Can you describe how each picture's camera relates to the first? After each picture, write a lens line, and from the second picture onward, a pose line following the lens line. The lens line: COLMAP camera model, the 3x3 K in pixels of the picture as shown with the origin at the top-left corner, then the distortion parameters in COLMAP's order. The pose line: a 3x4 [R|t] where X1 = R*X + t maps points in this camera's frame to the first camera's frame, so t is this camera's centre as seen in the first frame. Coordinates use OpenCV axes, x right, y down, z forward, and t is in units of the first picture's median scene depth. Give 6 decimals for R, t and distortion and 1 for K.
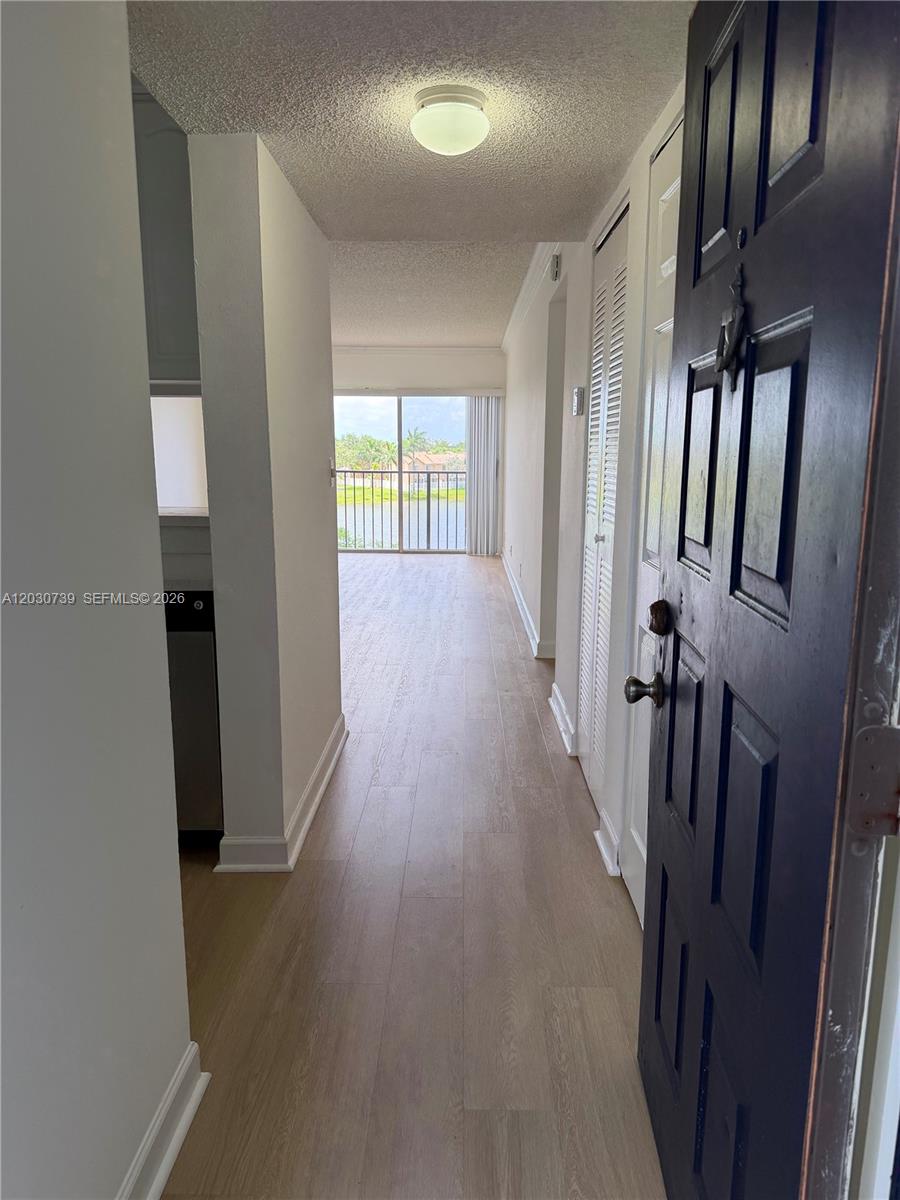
lens RADIAL K [[847.5, 0, 461.4], [0, 847.5, 605.8], [0, 0, 1]] dist [0.070228, -0.069409]
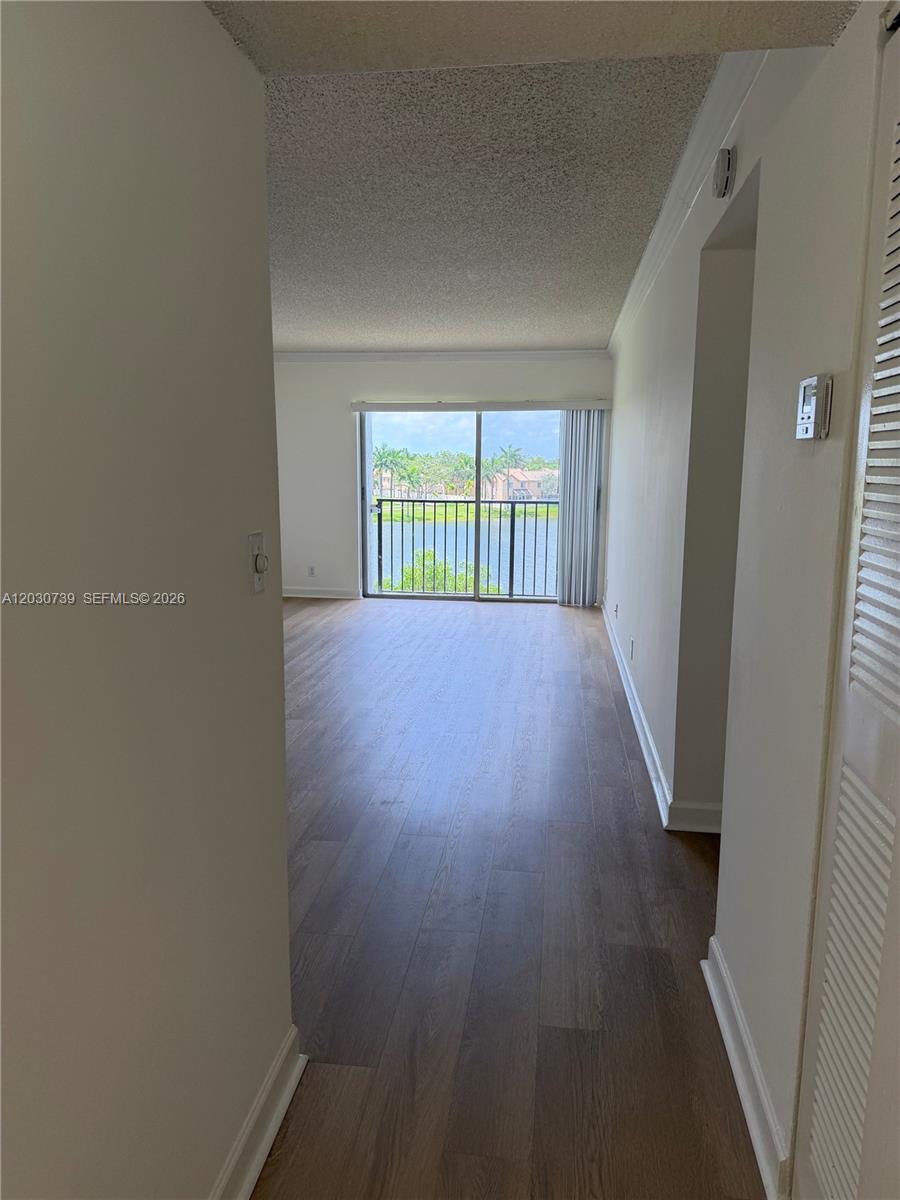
lens RADIAL K [[847.5, 0, 445.9], [0, 847.5, 588.1], [0, 0, 1]] dist [0.070228, -0.069409]
pose [[0.991653, 0.020420, -0.127306, 0.003229], [-0.025372, 0.998978, -0.037393, -0.044148], [0.126412, 0.040311, 0.991158, 0.190377]]
